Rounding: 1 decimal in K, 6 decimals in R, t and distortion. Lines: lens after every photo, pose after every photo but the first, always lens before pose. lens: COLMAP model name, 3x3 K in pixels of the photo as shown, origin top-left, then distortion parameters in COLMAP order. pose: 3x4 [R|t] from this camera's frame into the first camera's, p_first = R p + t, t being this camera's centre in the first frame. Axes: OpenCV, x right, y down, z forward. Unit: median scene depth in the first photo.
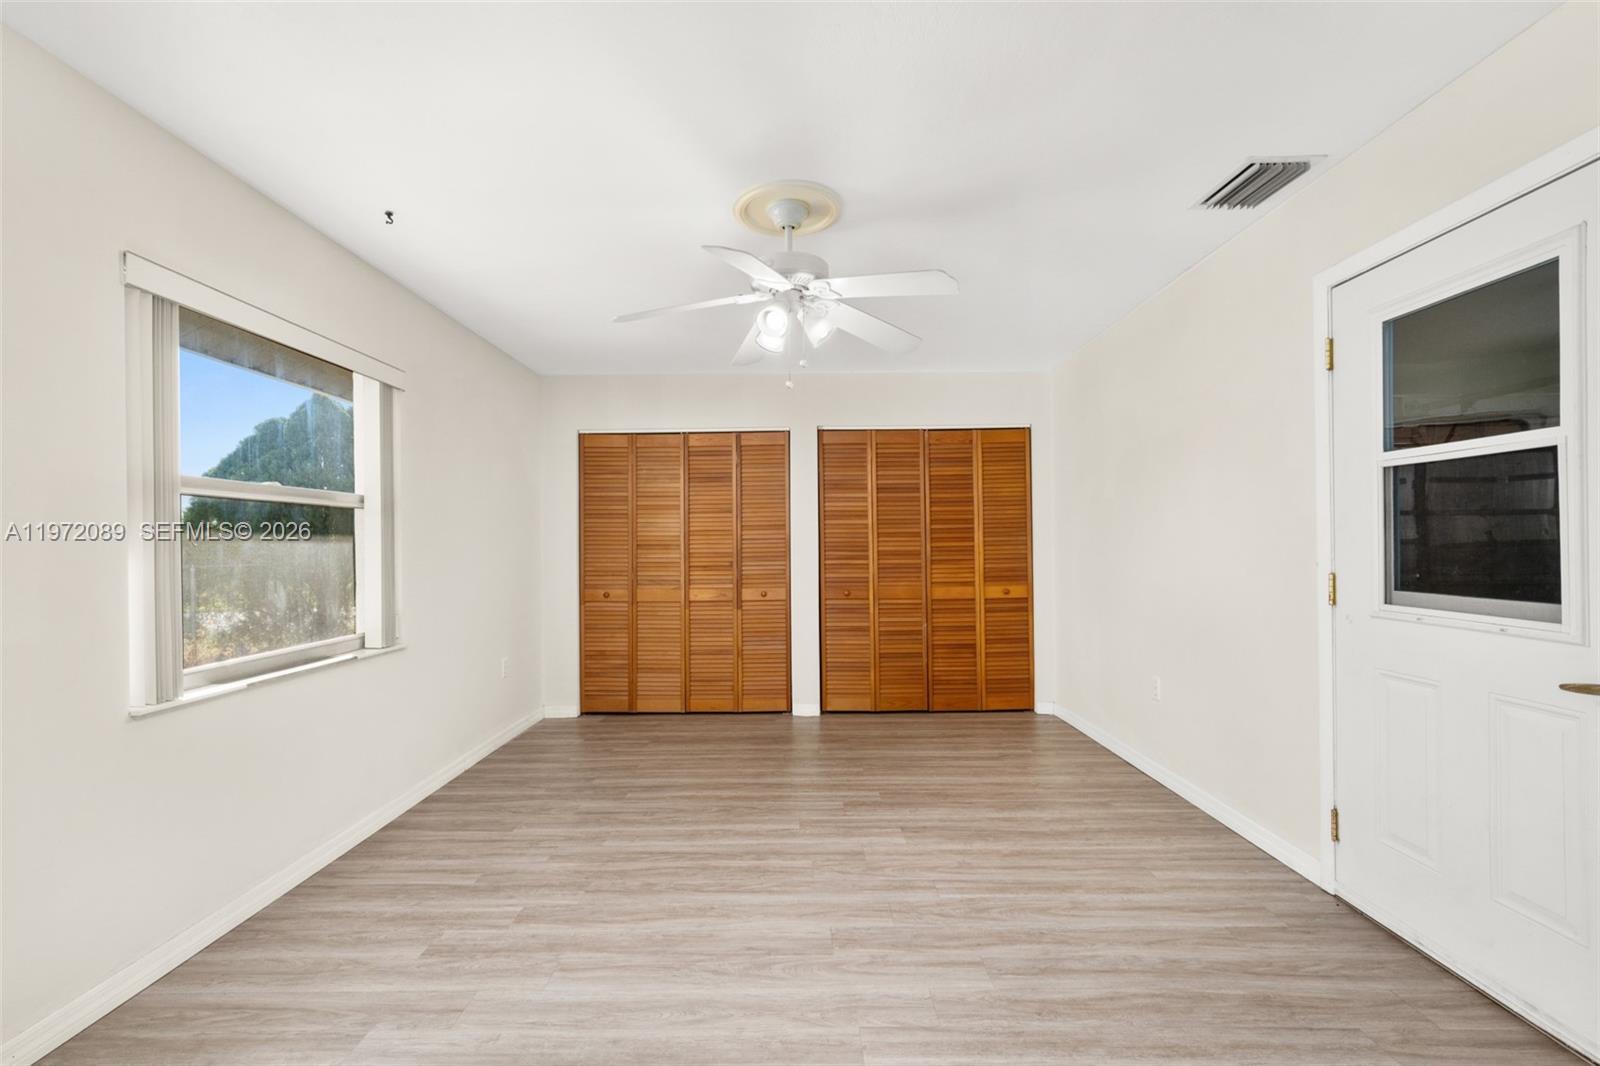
lens RADIAL K [[692.5, 0, 777.3], [0, 692.5, 538.8], [0, 0, 1]] dist [0.004714, -0.000420]
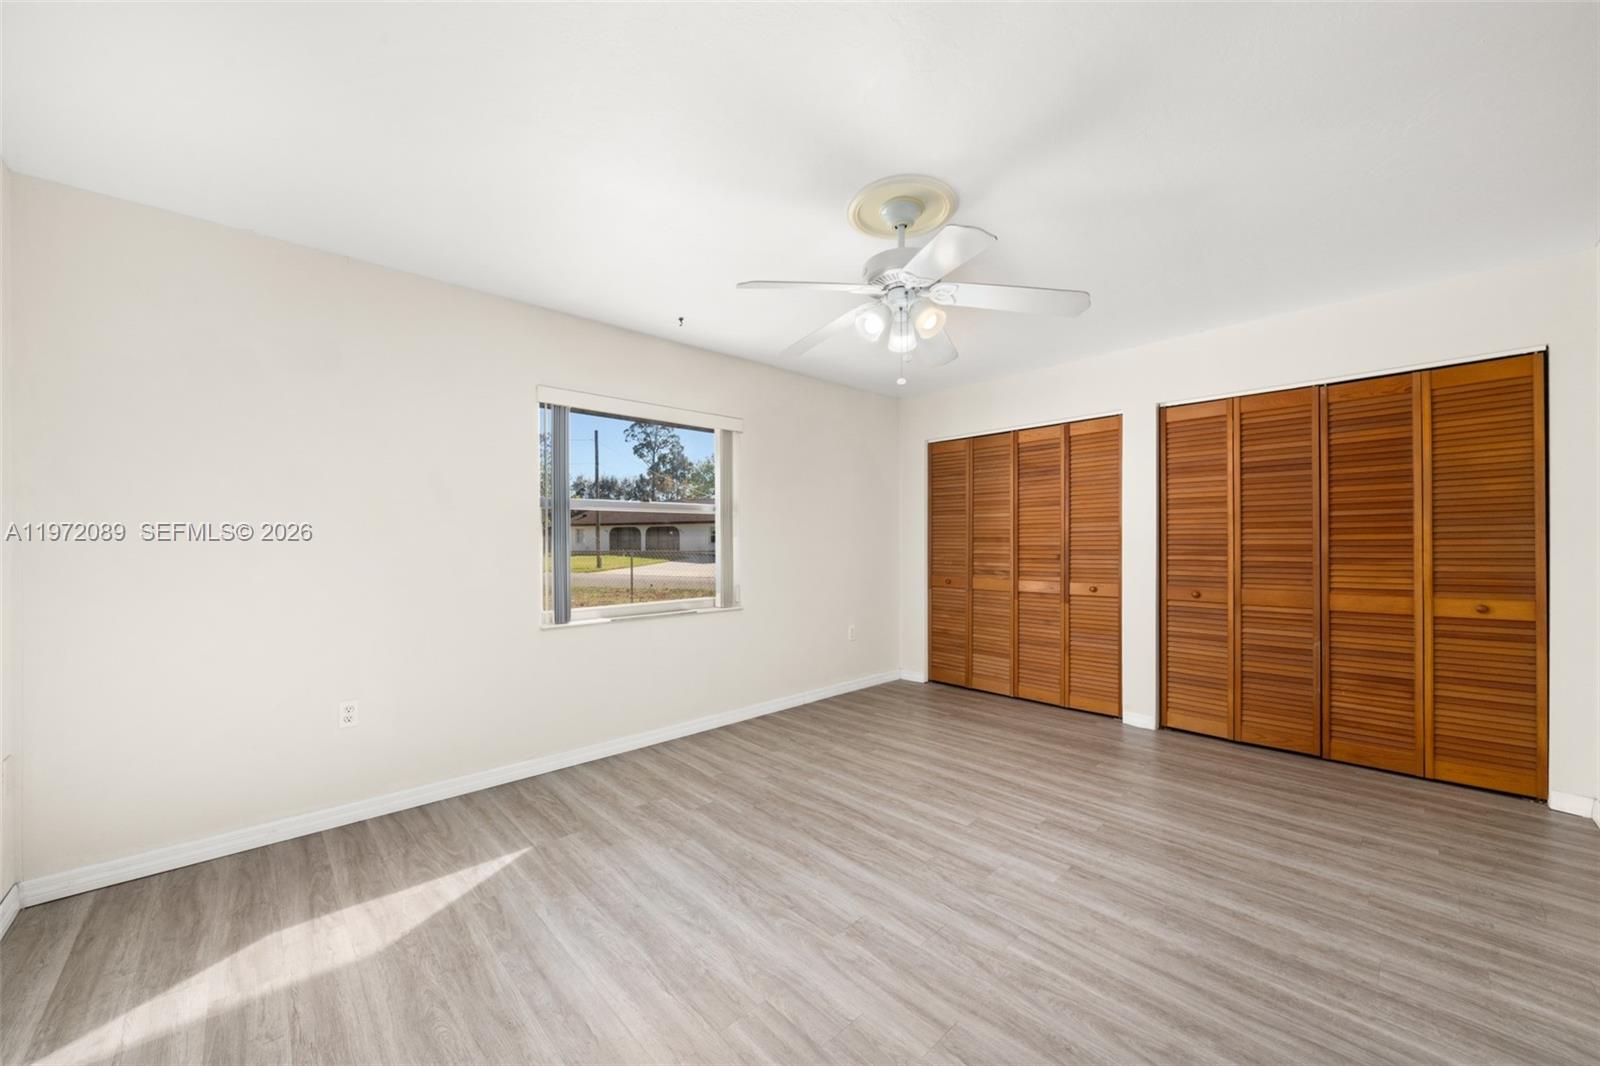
lens RADIAL K [[583.0, 0, 798.7], [0, 583.0, 539.9], [0, 0, 1]] dist [0.000397, 0.000009]
pose [[0.699056, 0.002732, -0.715062, 0.275368], [0.007476, 0.999910, 0.011128, -0.000465], [0.715028, -0.013125, 0.698973, 0.151374]]
